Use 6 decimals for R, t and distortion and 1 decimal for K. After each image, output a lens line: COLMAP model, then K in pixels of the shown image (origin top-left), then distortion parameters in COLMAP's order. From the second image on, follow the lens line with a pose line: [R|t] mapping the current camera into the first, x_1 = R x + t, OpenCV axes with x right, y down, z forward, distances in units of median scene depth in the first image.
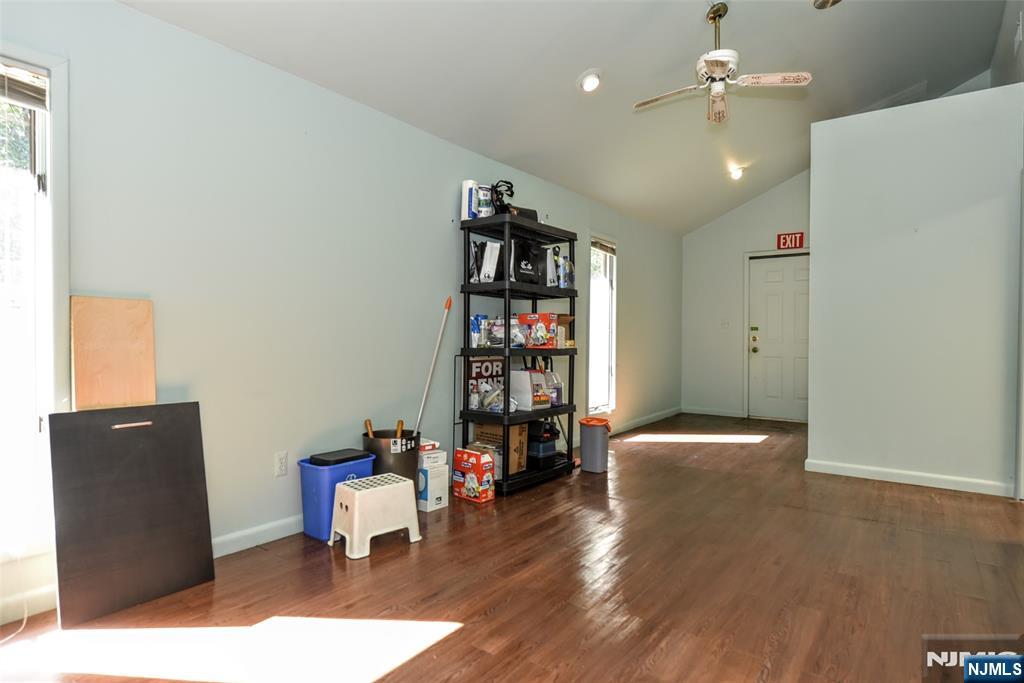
lens RADIAL K [[561.4, 0, 508.2], [0, 561.4, 341.9], [0, 0, 1]] dist [0.001310, 0.000106]
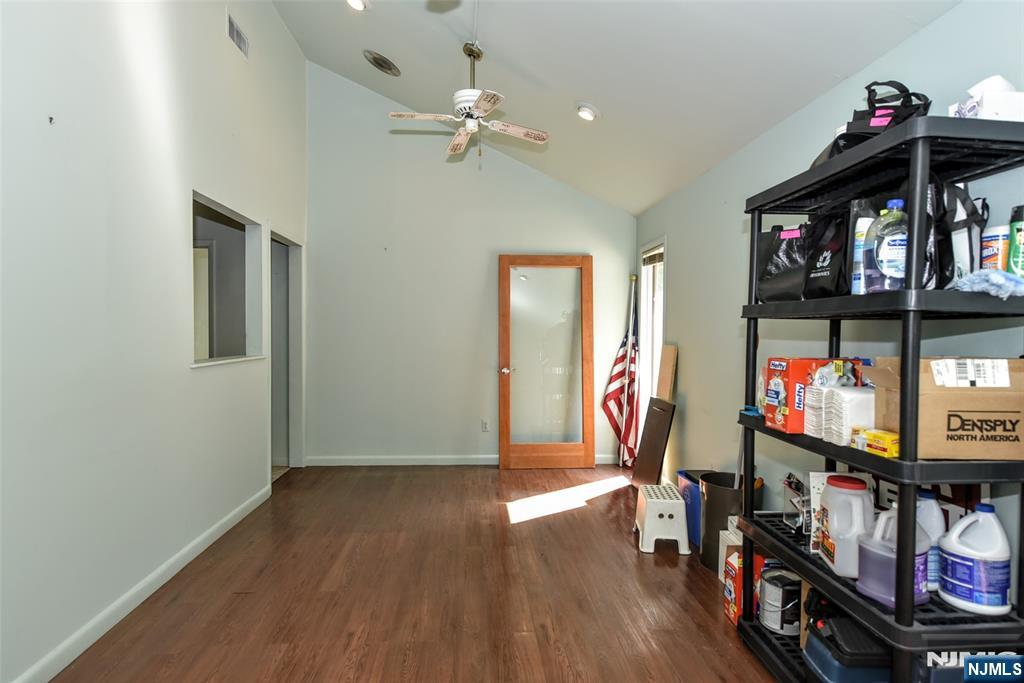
lens RADIAL K [[557.2, 0, 513.2], [0, 557.2, 342.3], [0, 0, 1]] dist [0.000353, -0.000005]
pose [[-0.756086, 0.006680, -0.654438, 0.335203], [-0.012734, 0.999608, 0.024914, -0.043135], [0.654349, 0.027171, -0.755705, 0.712561]]
